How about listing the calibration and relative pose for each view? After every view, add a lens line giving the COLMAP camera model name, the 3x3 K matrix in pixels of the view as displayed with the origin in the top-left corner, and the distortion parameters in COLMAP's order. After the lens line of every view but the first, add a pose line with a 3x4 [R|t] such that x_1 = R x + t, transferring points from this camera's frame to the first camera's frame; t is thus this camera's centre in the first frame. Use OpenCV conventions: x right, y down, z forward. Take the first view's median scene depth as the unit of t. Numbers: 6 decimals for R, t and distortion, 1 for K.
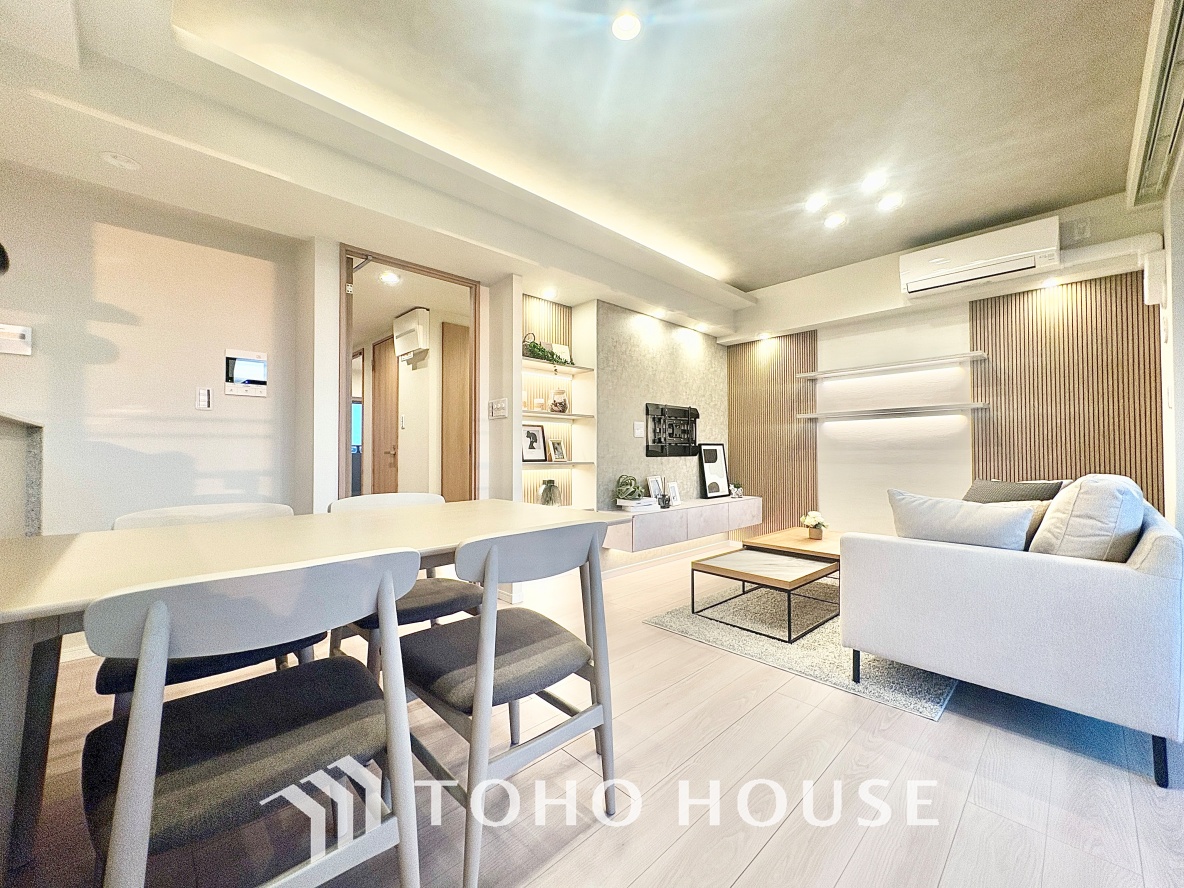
lens RADIAL K [[471.9, 0, 593.0], [0, 471.9, 444.4], [0, 0, 1]] dist [-0.003798, 0.001852]
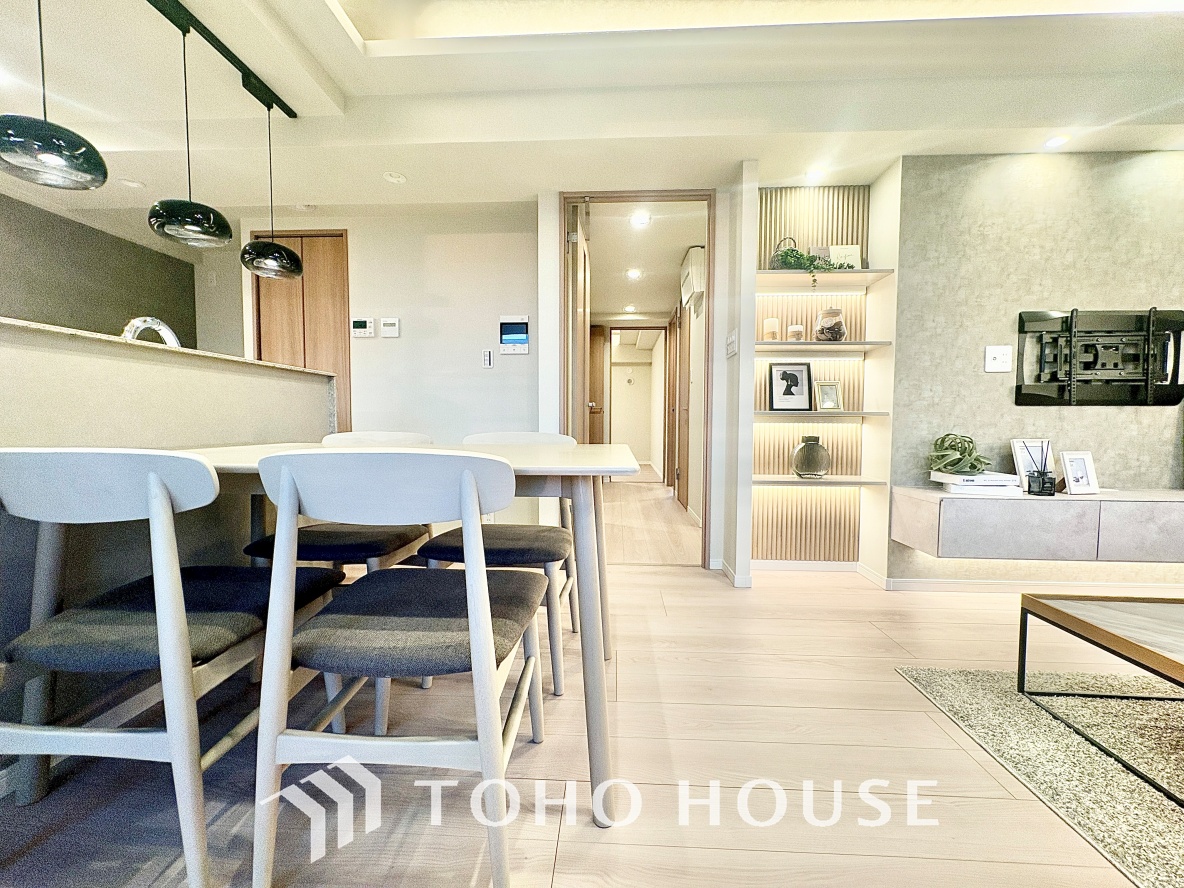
lens RADIAL K [[471.9, 0, 593.0], [0, 471.9, 444.9], [0, 0, 1]] dist [-0.003798, 0.001852]
pose [[0.684364, 0.039703, -0.728058, 0.201256], [0.006823, 0.998124, 0.060844, 0.039918], [0.729108, -0.046606, 0.682810, 0.244816]]
